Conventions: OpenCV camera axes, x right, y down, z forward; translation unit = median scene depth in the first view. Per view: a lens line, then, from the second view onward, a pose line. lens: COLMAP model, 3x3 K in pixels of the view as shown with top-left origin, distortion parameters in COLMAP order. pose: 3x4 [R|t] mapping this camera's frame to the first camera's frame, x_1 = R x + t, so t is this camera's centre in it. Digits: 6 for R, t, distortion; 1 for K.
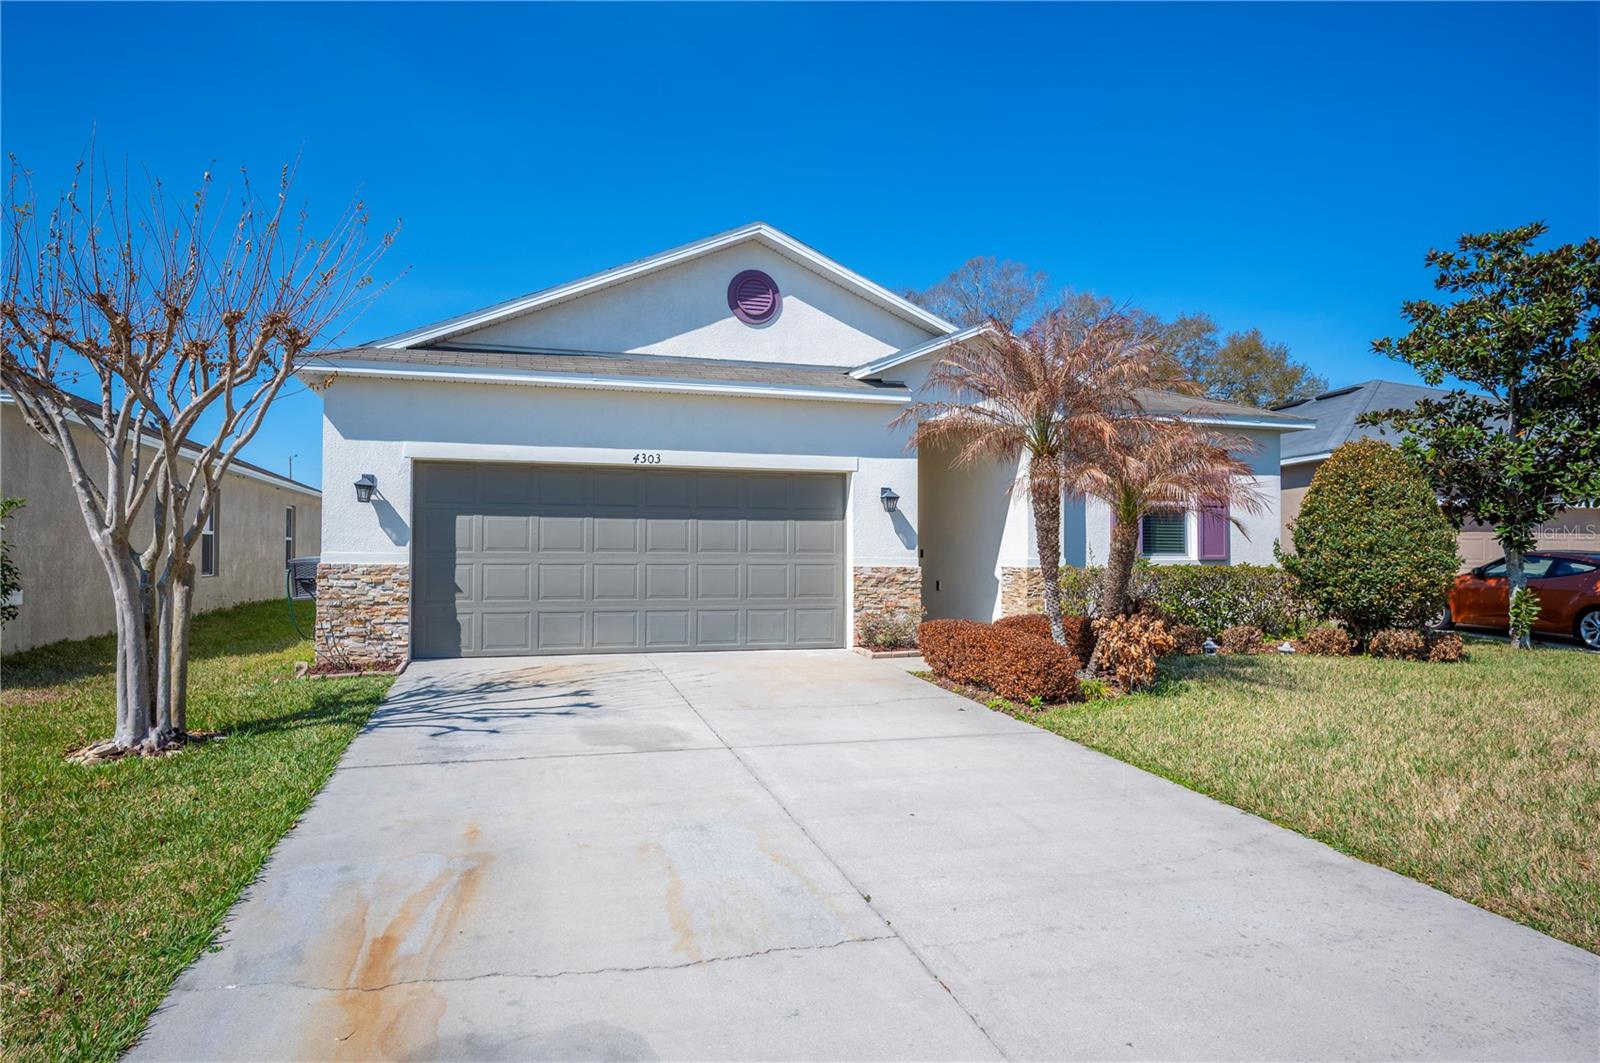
lens RADIAL K [[869.6, 0, 801.6], [0, 869.6, 533.9], [0, 0, 1]] dist [-0.030294, -0.000221]
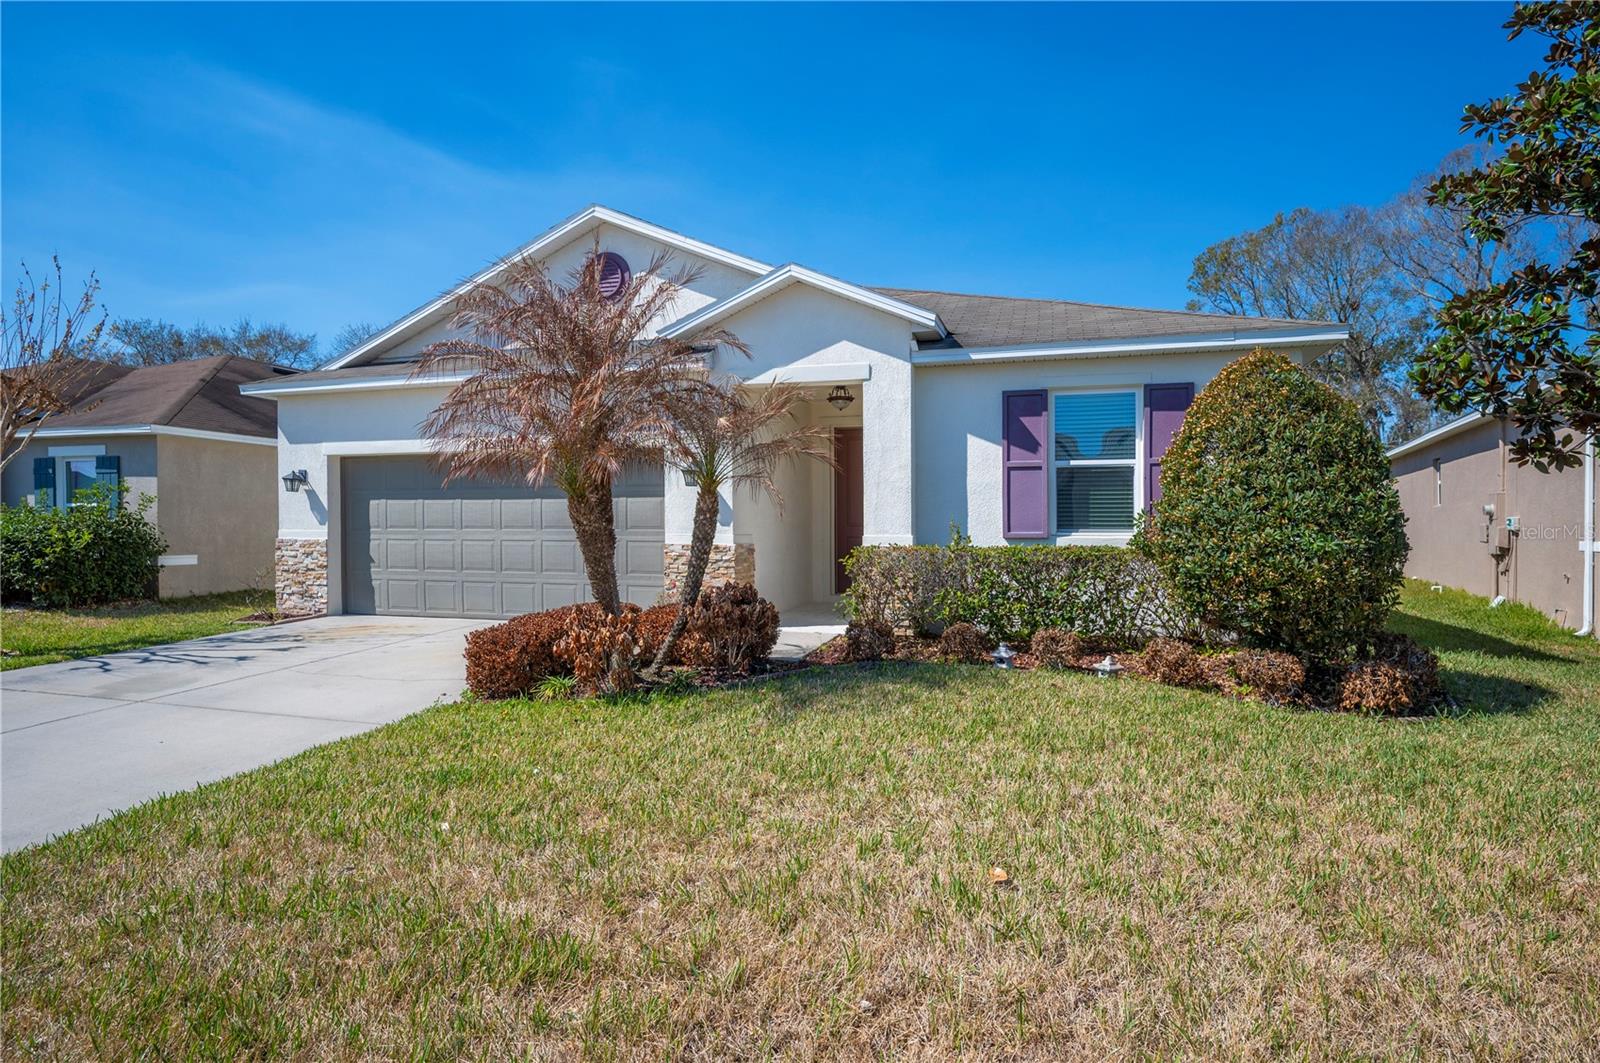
lens RADIAL K [[869.6, 0, 800.2], [0, 869.6, 530.3], [0, 0, 1]] dist [-0.030294, -0.000221]
pose [[0.839614, -0.001781, -0.543180, 0.781799], [0.013386, 0.999759, 0.017413, 0.008836], [0.543018, -0.021892, 0.839436, 0.300369]]
